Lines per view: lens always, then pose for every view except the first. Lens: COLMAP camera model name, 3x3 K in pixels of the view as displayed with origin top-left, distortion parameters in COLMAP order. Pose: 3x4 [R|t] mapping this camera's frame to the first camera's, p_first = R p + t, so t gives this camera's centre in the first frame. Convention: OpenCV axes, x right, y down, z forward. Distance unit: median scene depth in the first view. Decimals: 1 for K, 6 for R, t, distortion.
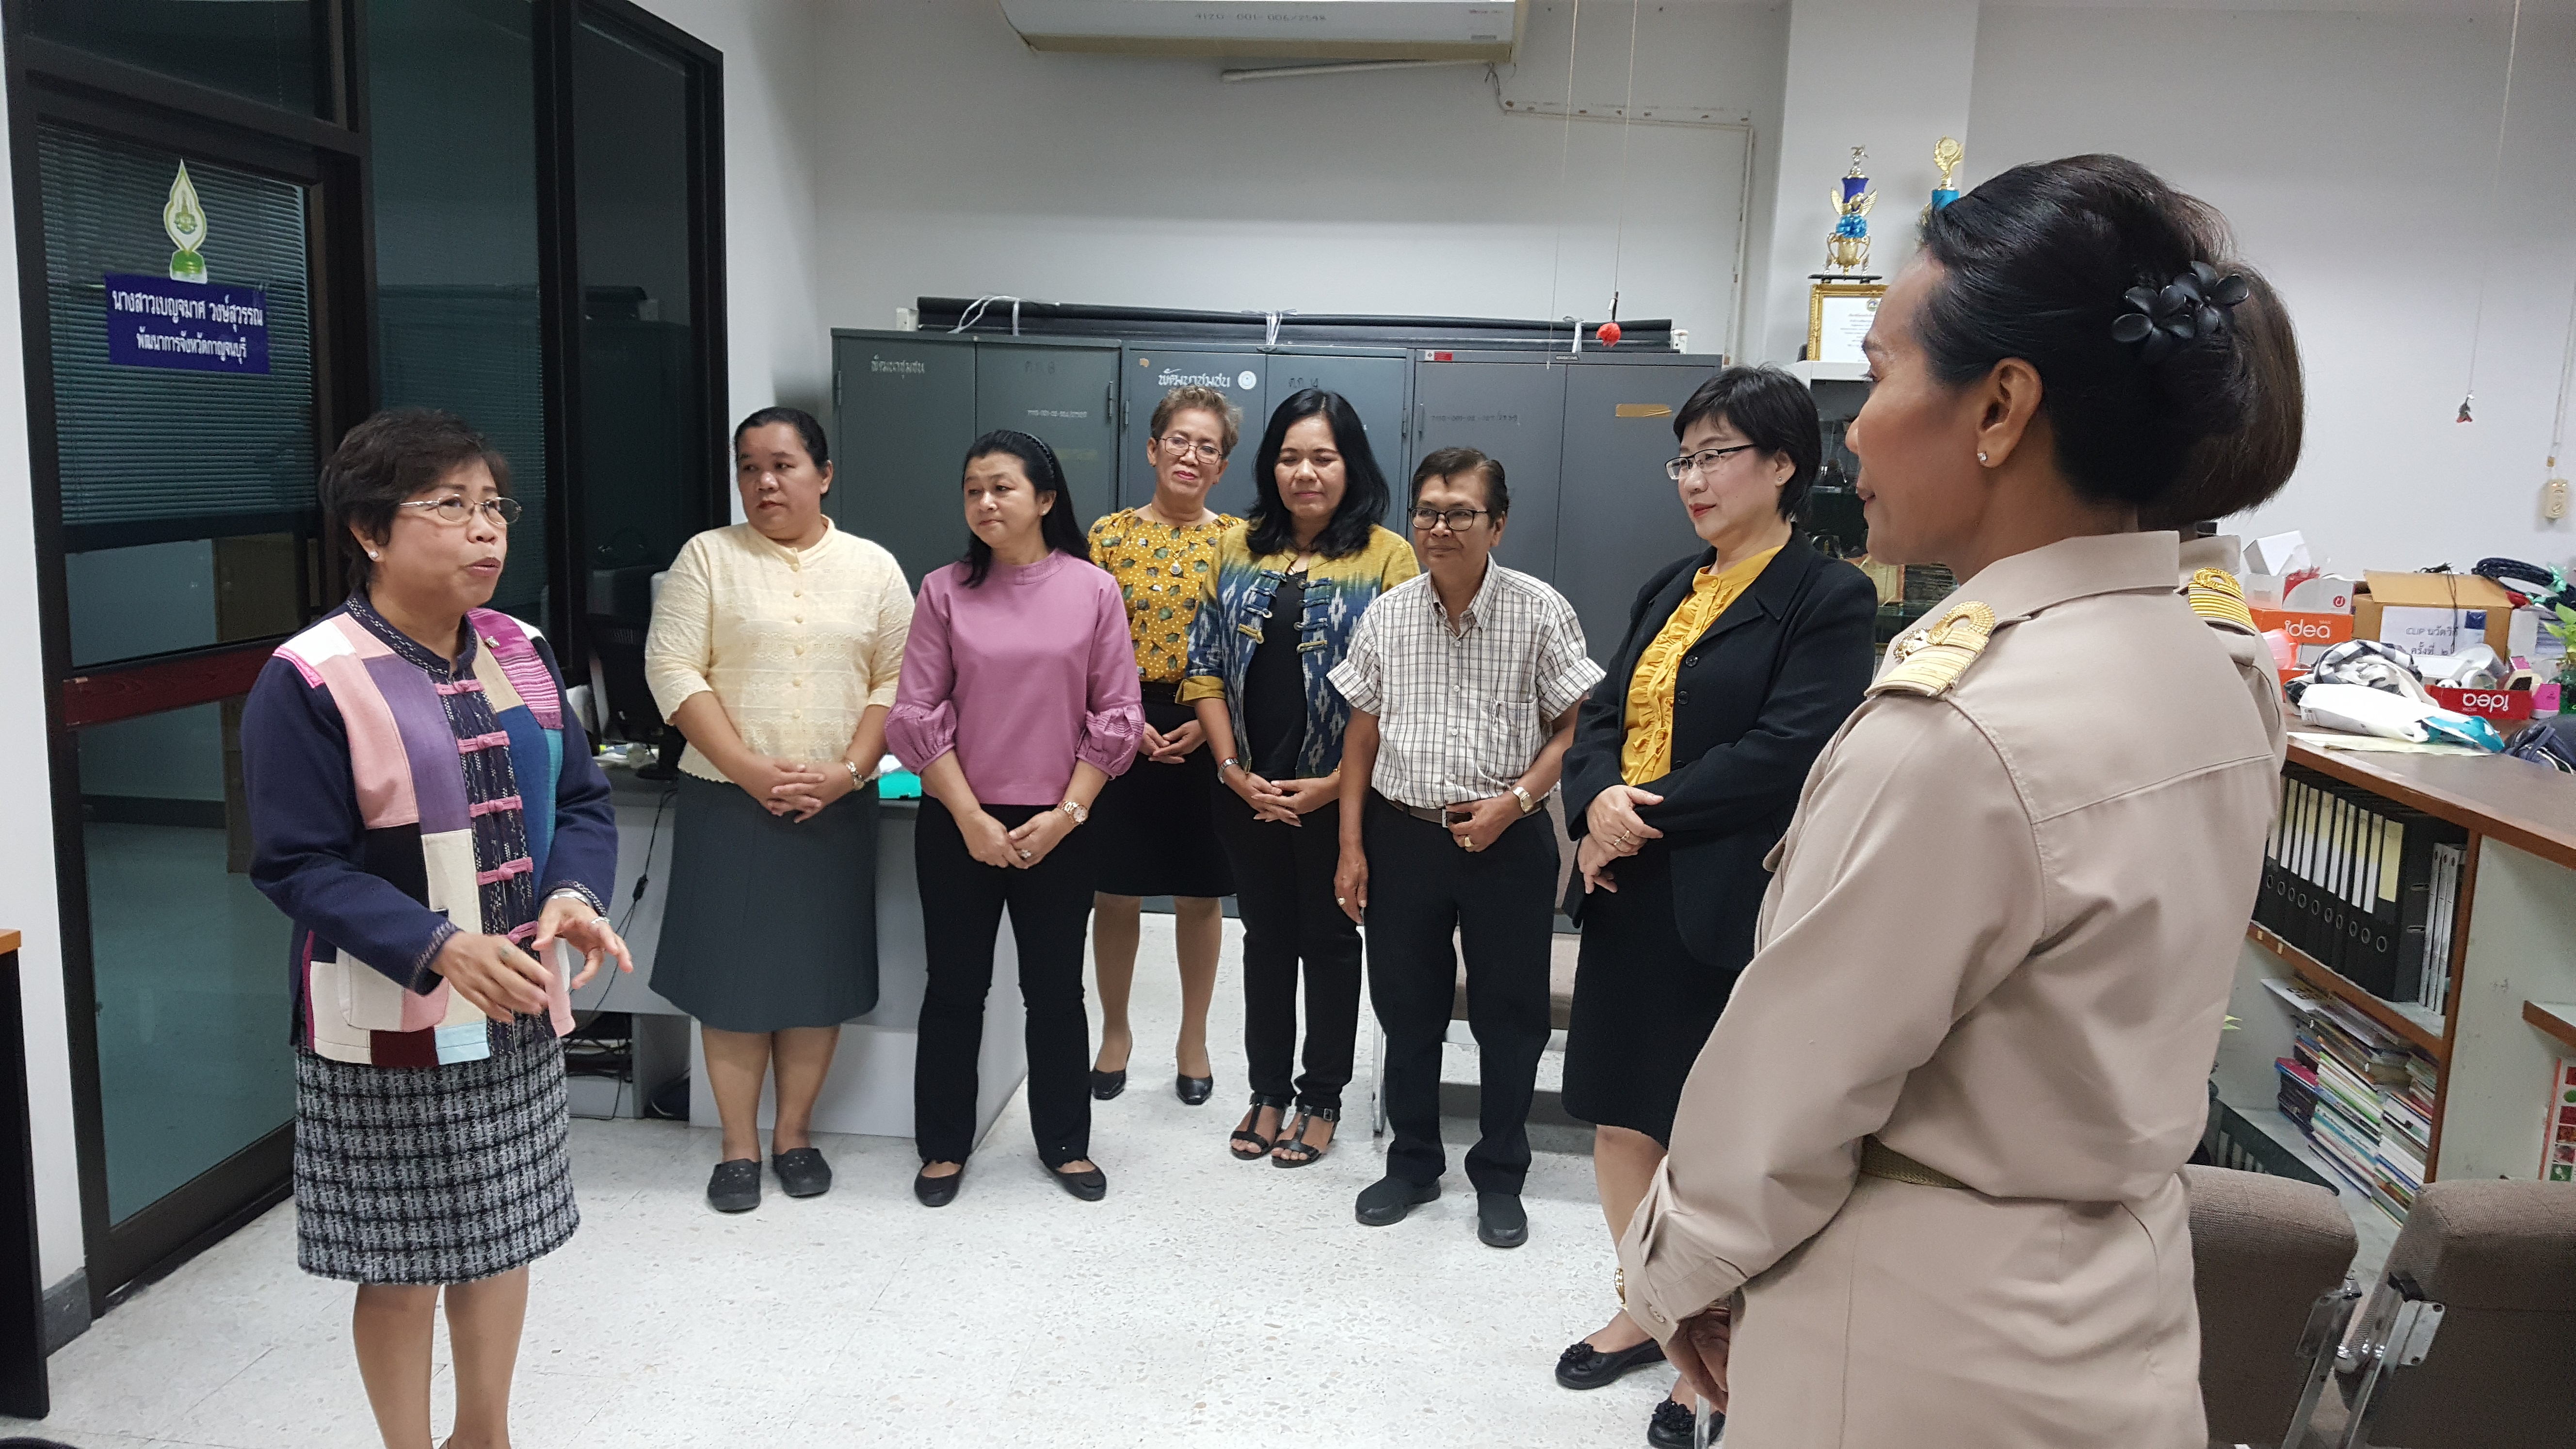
lens RADIAL K [[2035.6, 0, 1385.9], [0, 2035.6, 794.2], [0, 0, 1]] dist [0.032478, -0.002635]
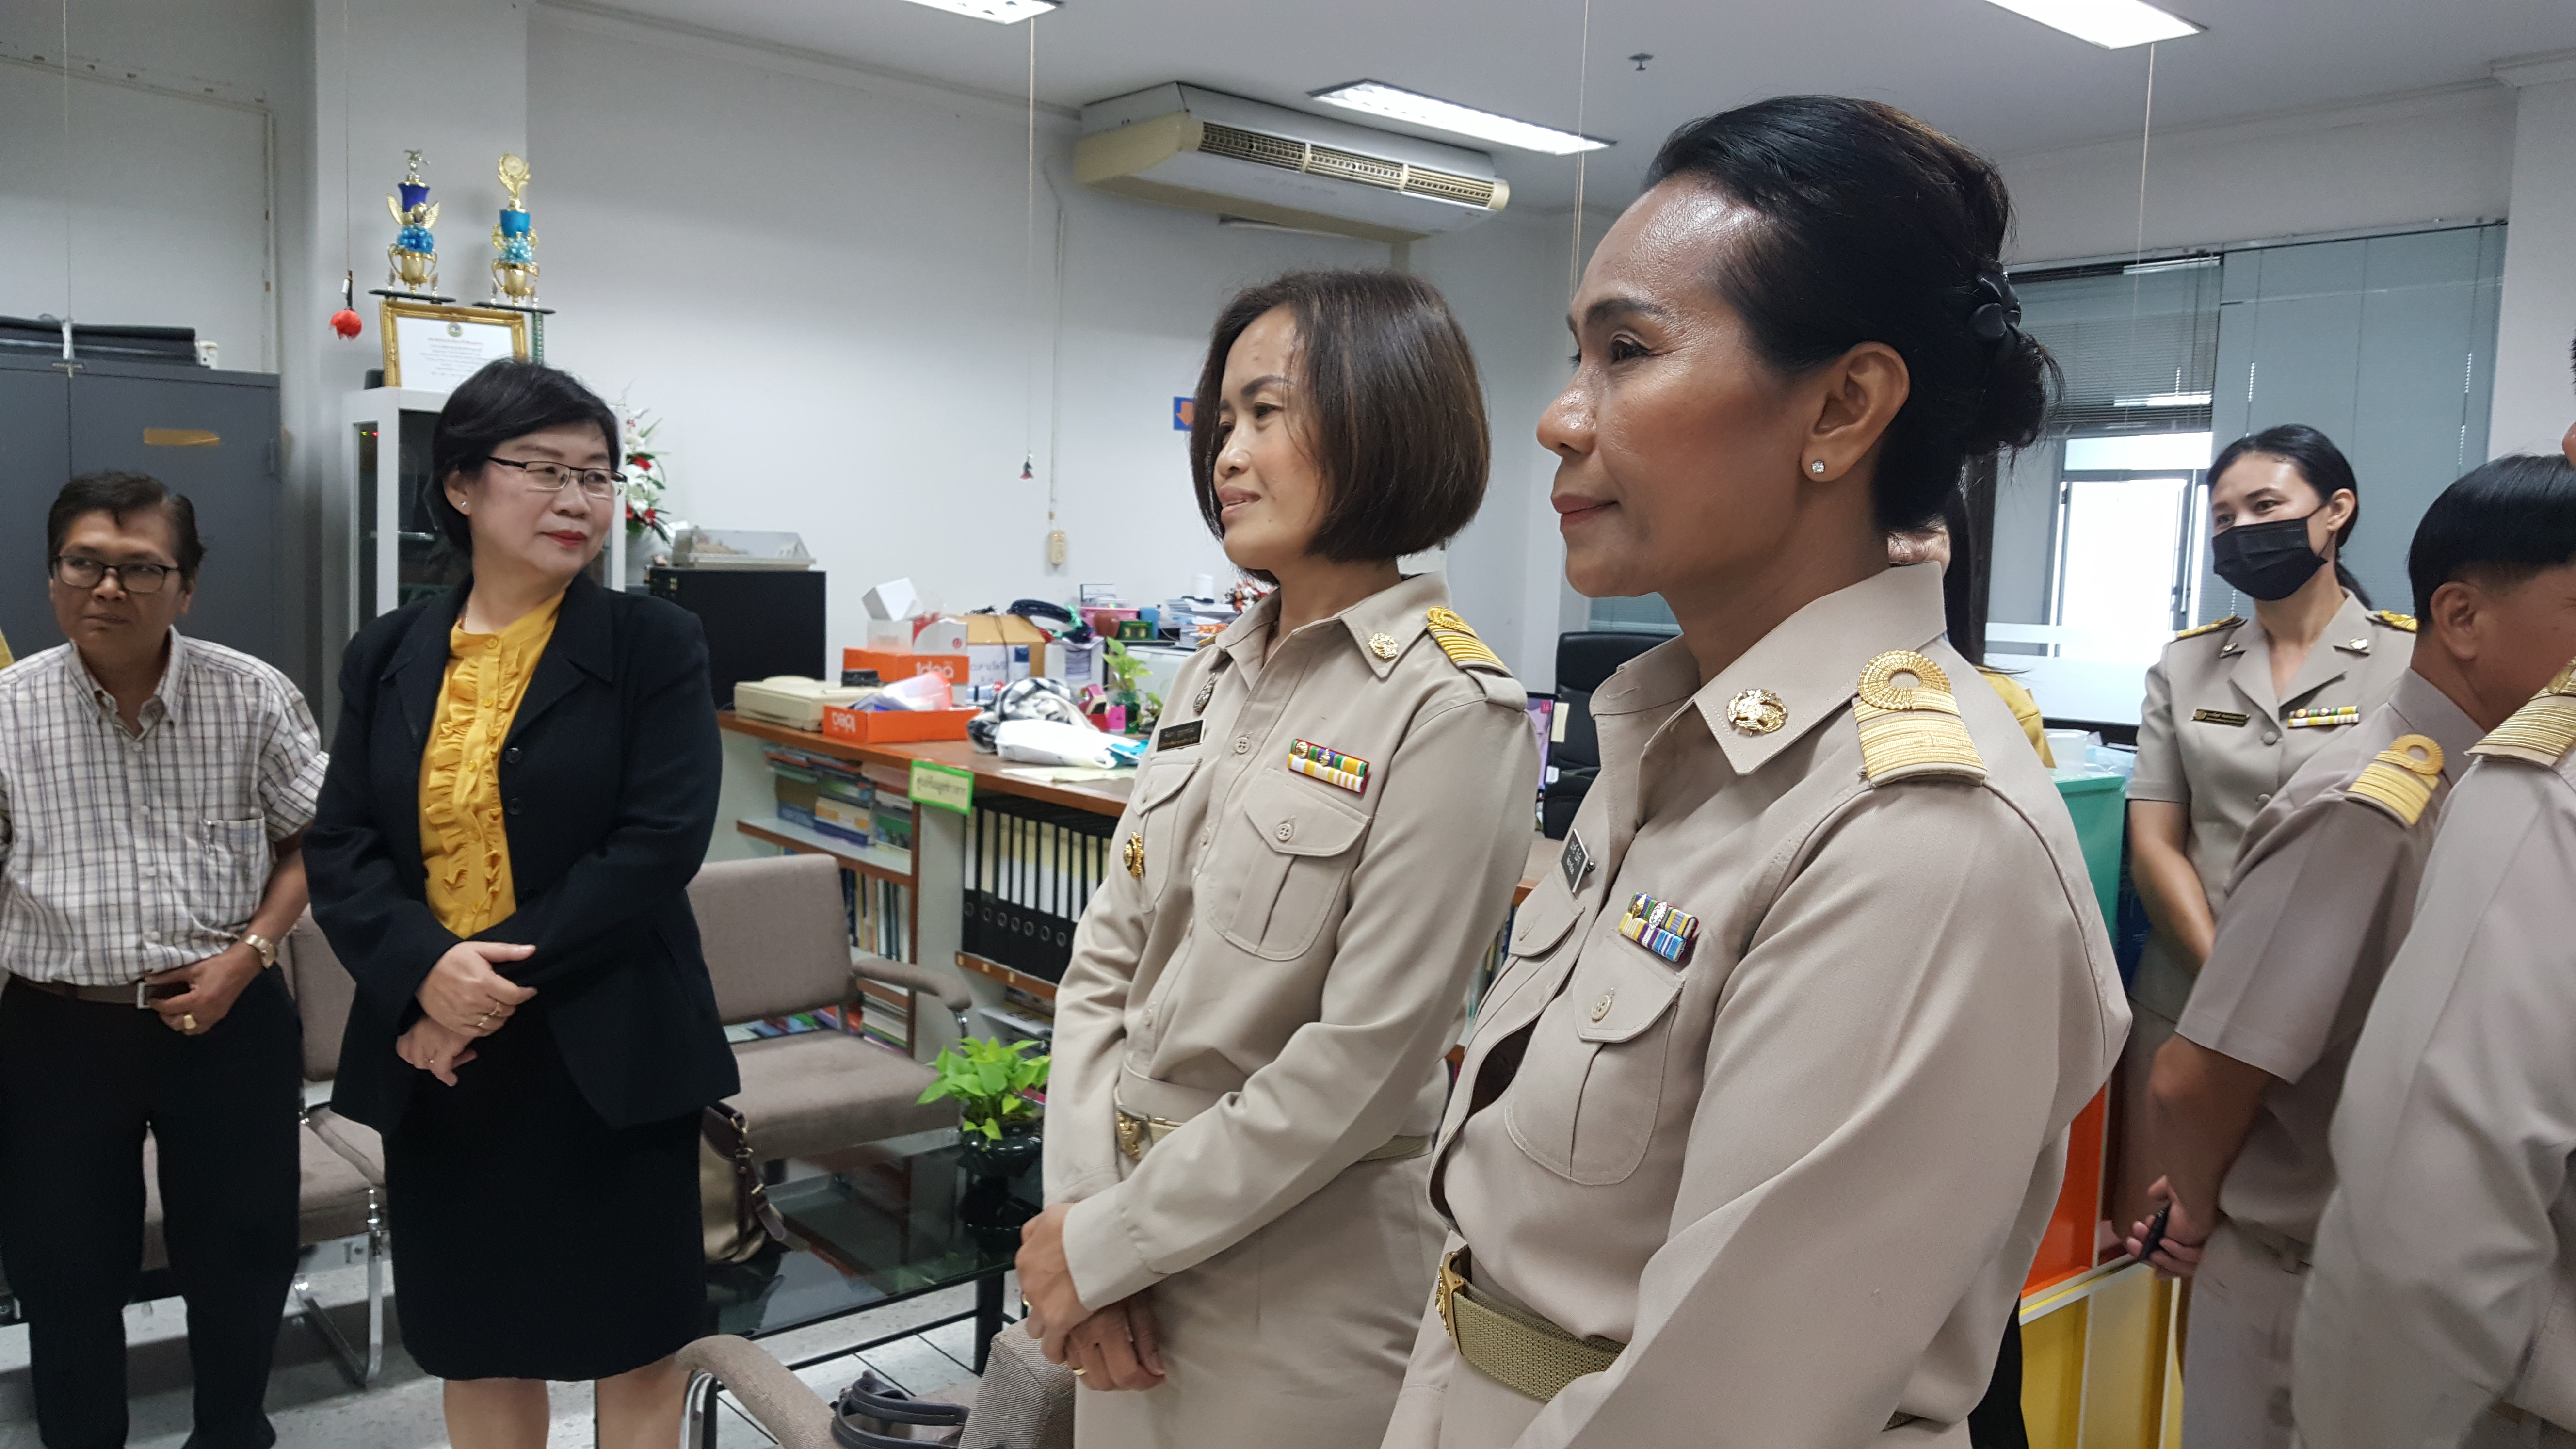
lens RADIAL K [[1916.9, 0, 1417.8], [0, 1916.9, 756.4], [0, 0, 1]] dist [0.006338, -0.004584]
pose [[0.702750, -0.080955, 0.706816, -0.121916], [0.106743, 0.994256, 0.007748, -0.027973], [-0.703384, 0.070003, 0.707355, 0.214220]]
